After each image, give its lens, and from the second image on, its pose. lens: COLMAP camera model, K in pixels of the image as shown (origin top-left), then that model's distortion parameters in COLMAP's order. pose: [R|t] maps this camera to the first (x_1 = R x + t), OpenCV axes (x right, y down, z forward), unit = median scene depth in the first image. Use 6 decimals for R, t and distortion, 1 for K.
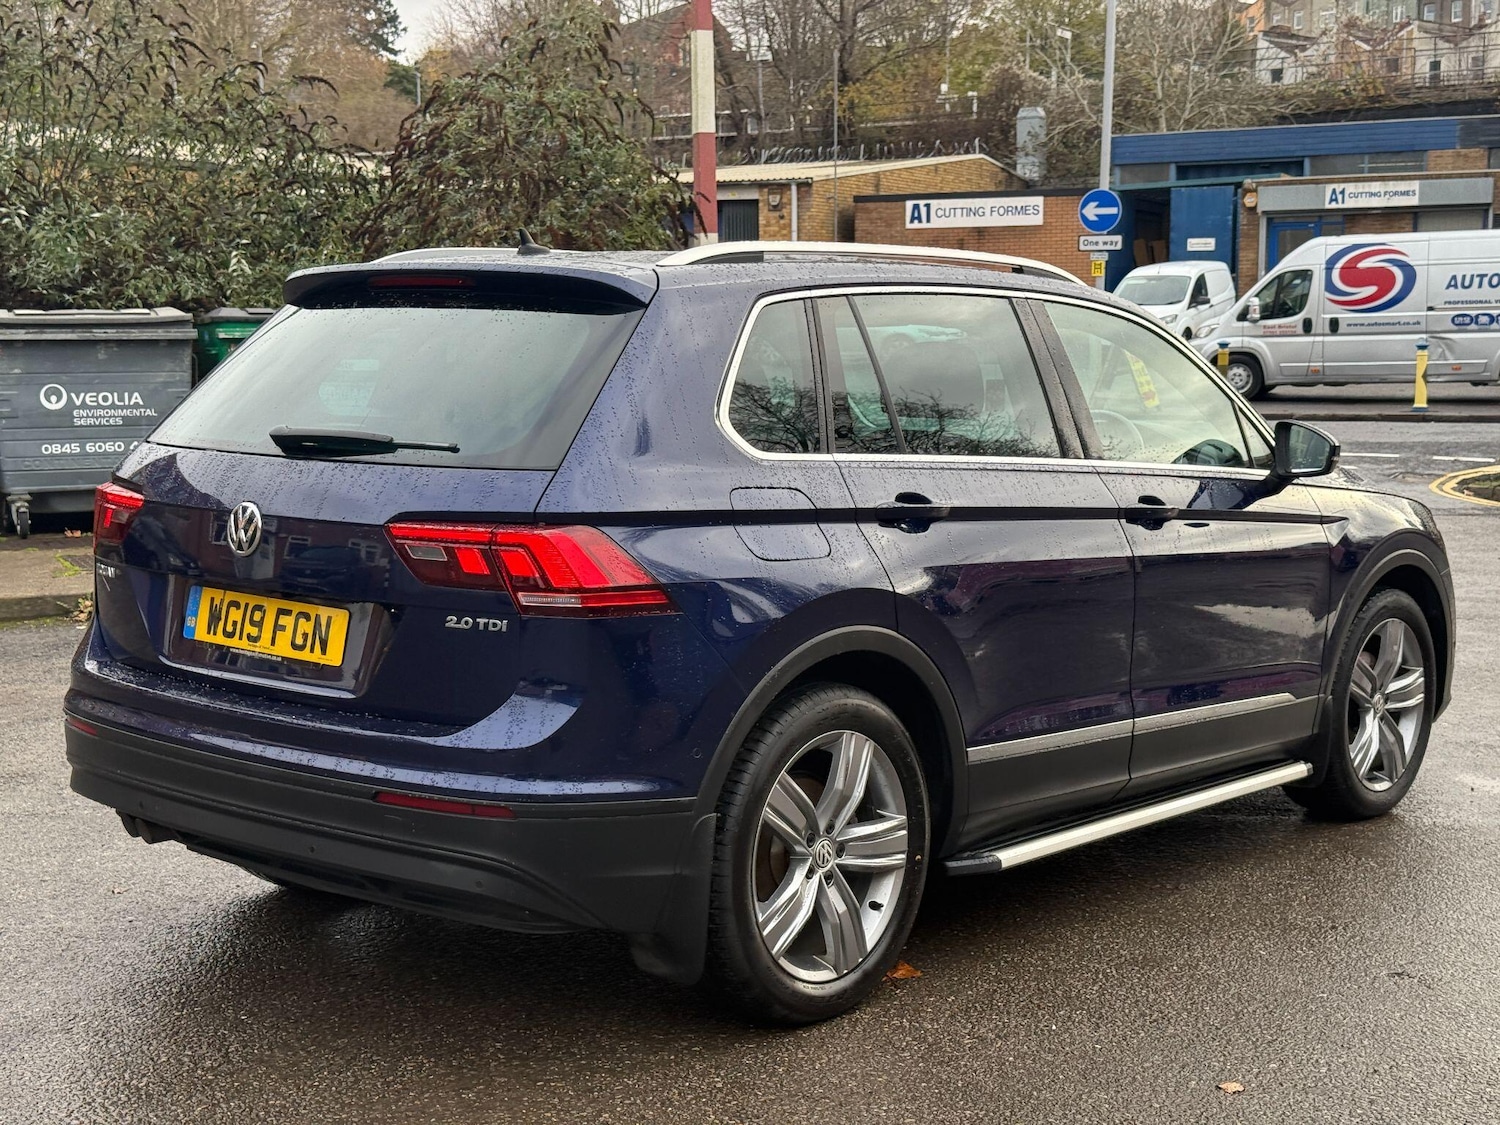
lens RADIAL K [[2162.9, 0, 743.2], [0, 2162.9, 559.8], [0, 0, 1]] dist [0.197991, -0.560615]
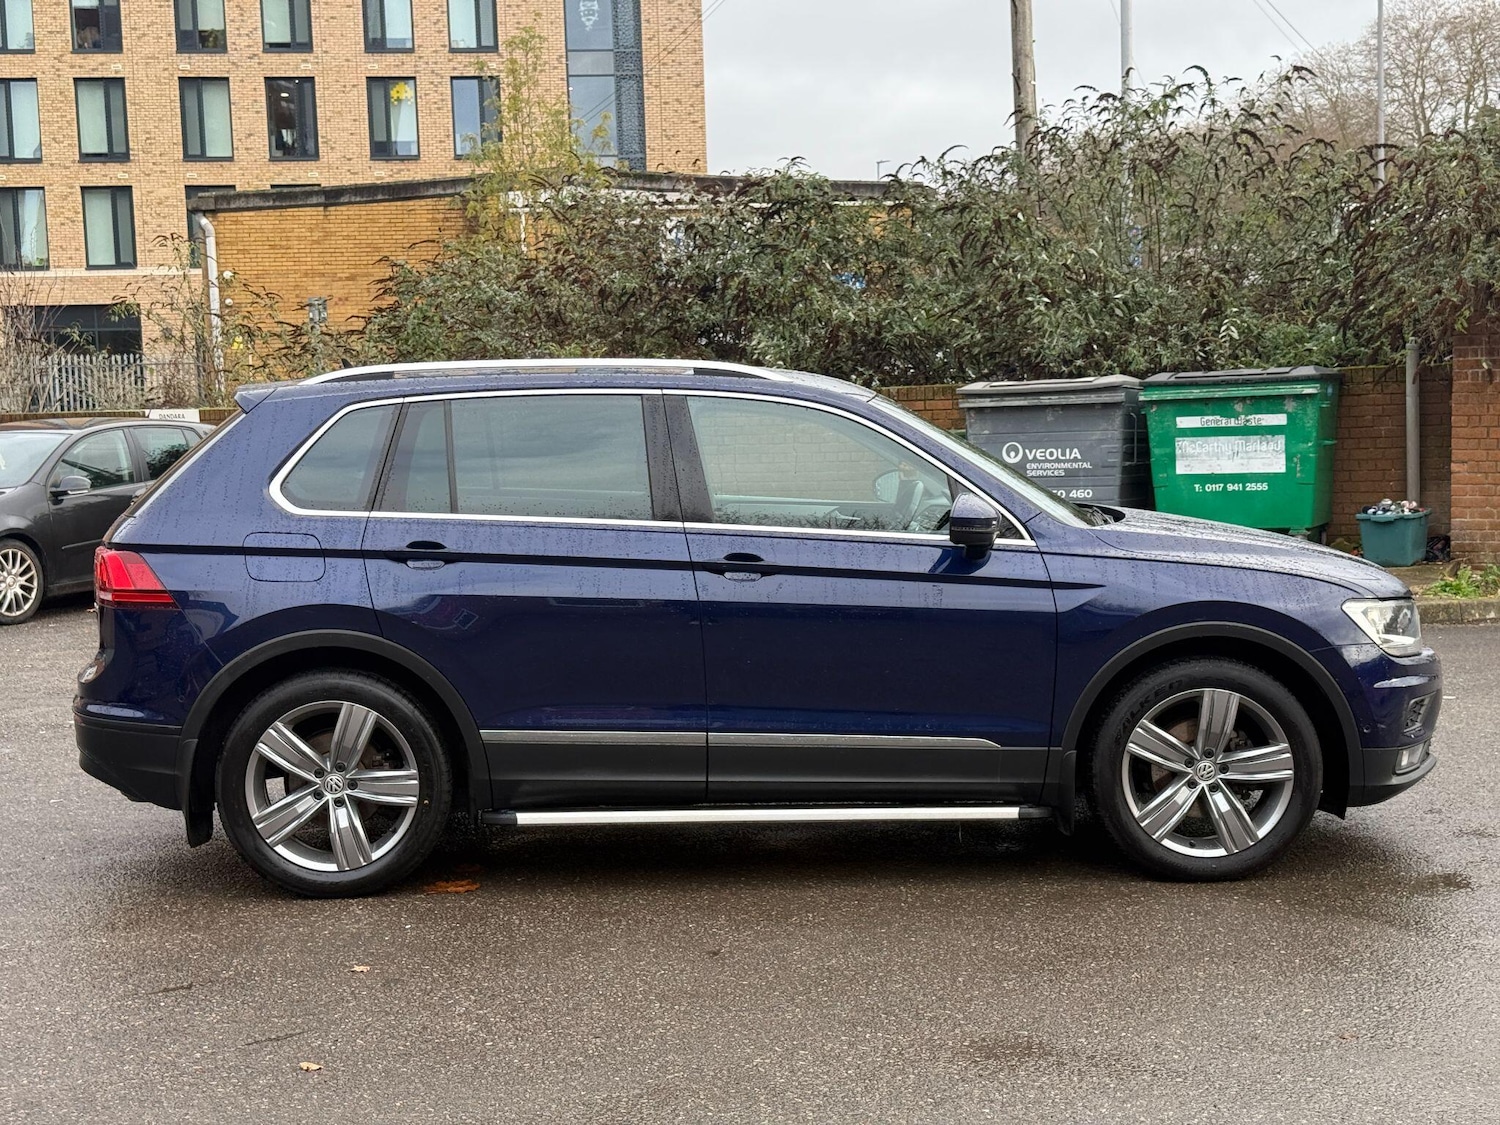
lens RADIAL K [[2141.5, 0, 680.7], [0, 2141.5, 536.8], [0, 0, 1]] dist [0.227698, -0.522281]
pose [[0.668788, 0.032265, -0.742753, 0.442780], [-0.052152, 0.998633, -0.003579, -0.013702], [0.741622, 0.041130, 0.669556, 0.066357]]
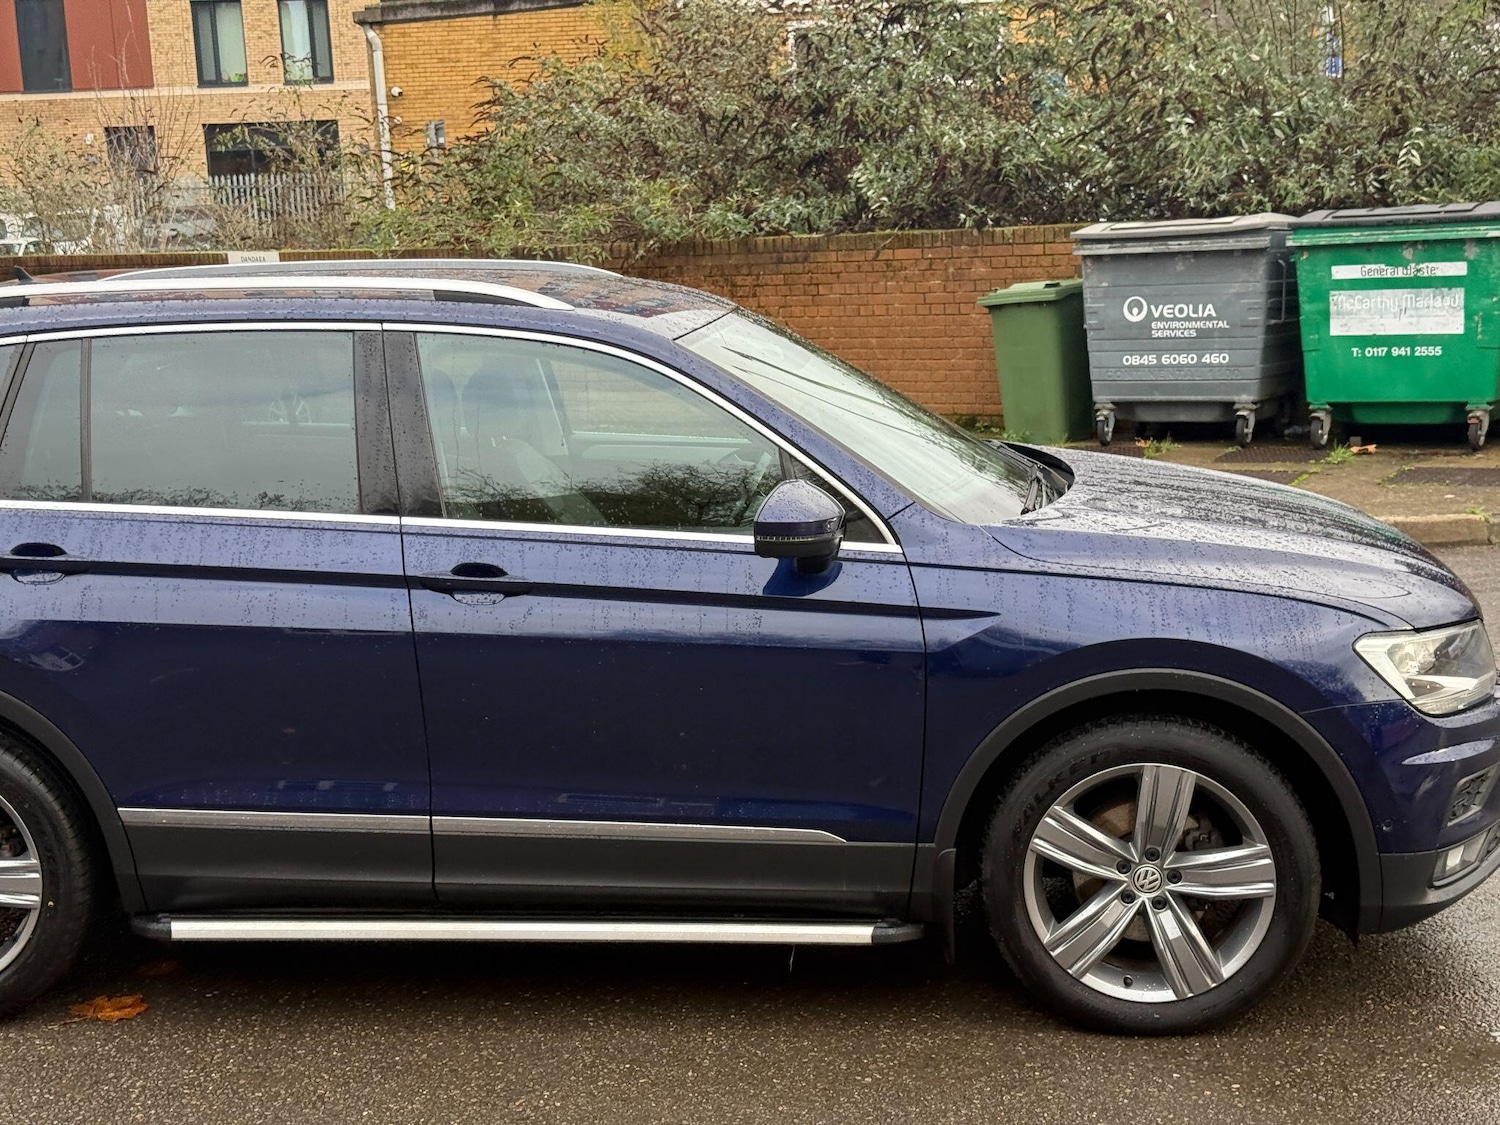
lens RADIAL K [[2141.5, 0, 680.7], [0, 2141.5, 536.8], [0, 0, 1]] dist [0.227698, -0.522281]
pose [[0.579390, 0.101861, -0.808661, 0.383206], [-0.046397, 0.994673, 0.092049, -0.050935], [0.813729, -0.015812, 0.581029, 0.236434]]
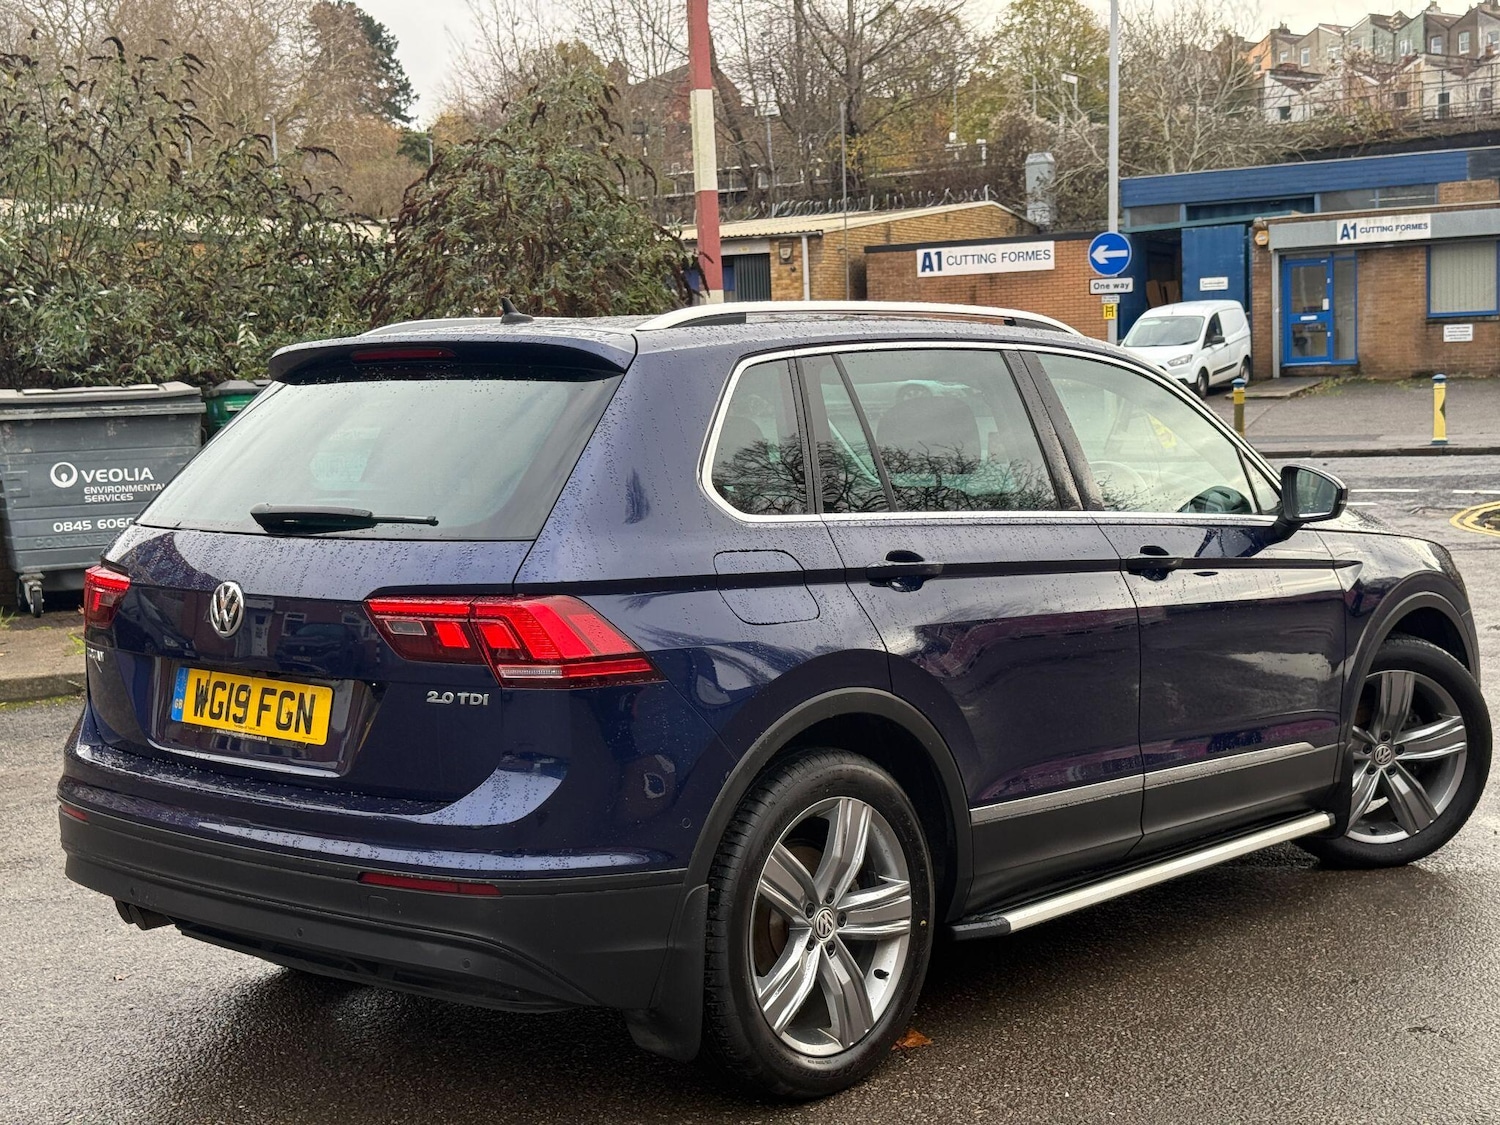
lens RADIAL K [[2164.0, 0, 733.7], [0, 2164.0, 559.3], [0, 0, 1]] dist [0.182622, -0.506206]
pose [[0.999431, -0.030137, -0.015137, 0.005402], [0.029762, 0.999258, -0.024451, -0.002012], [0.015862, 0.023987, 0.999586, 0.004838]]
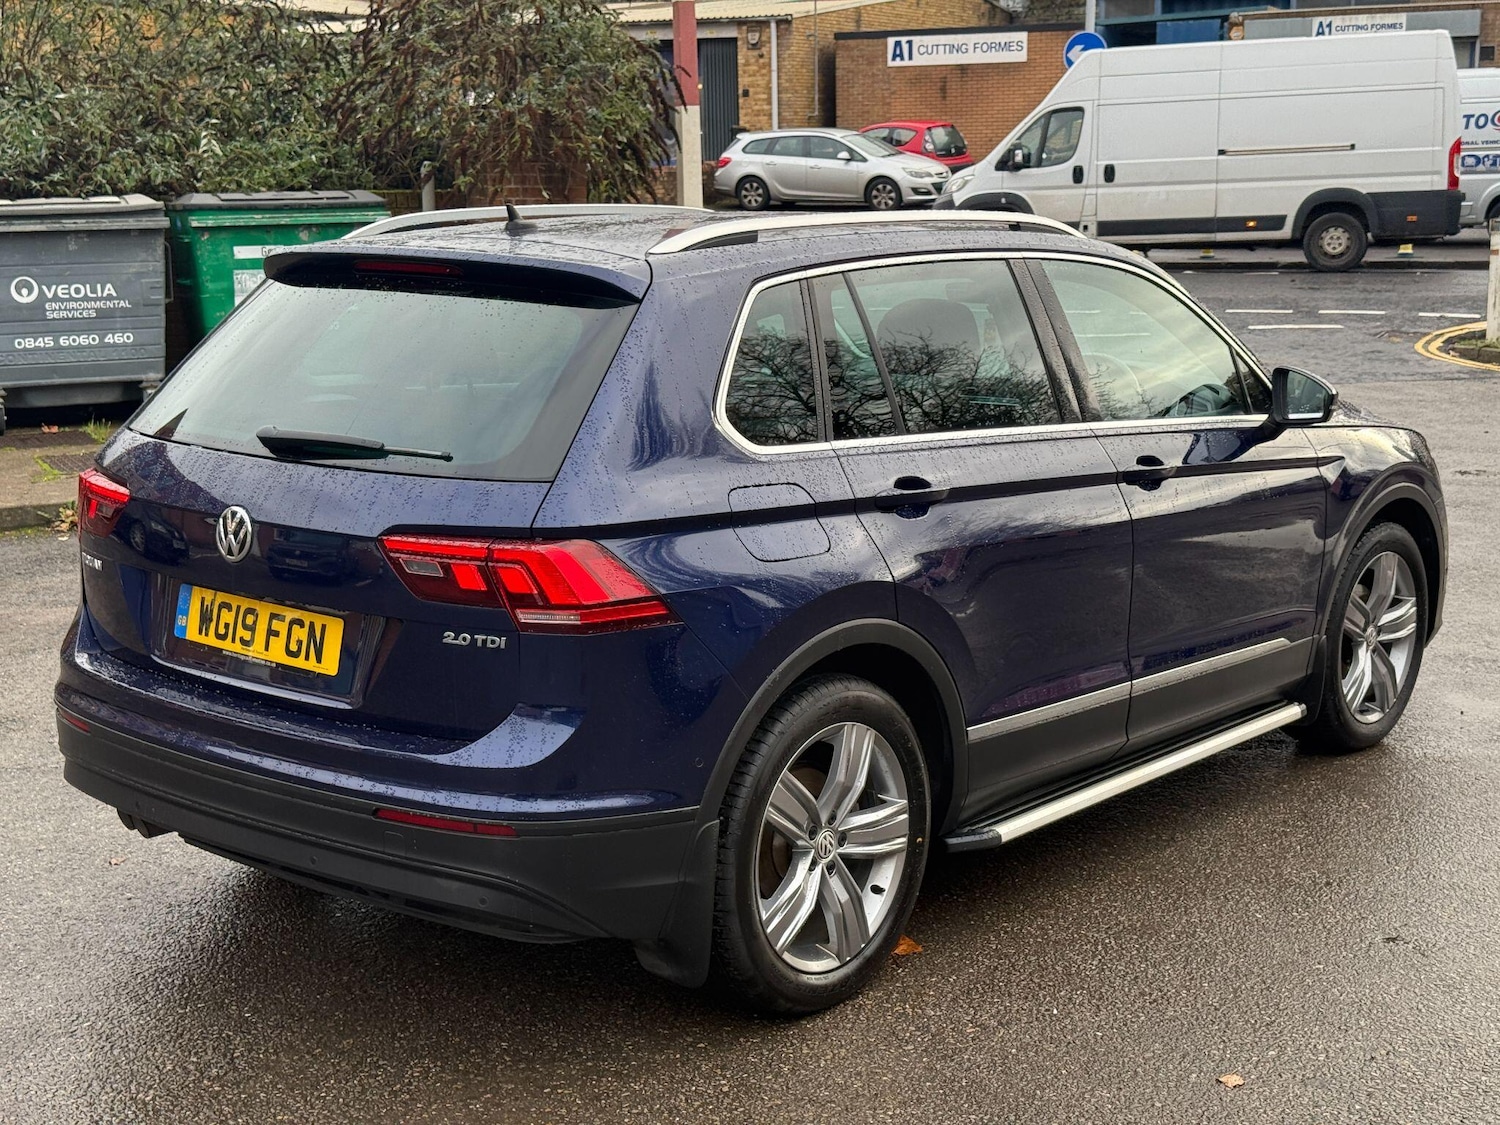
lens RADIAL K [[2164.7, 0, 765.7], [0, 2164.7, 564.1], [0, 0, 1]] dist [0.196251, -0.545667]
pose [[0.999761, -0.012431, 0.017963, -0.002414], [0.010978, 0.996825, 0.078862, -0.025528], [-0.018887, -0.078646, 0.996724, 0.004630]]
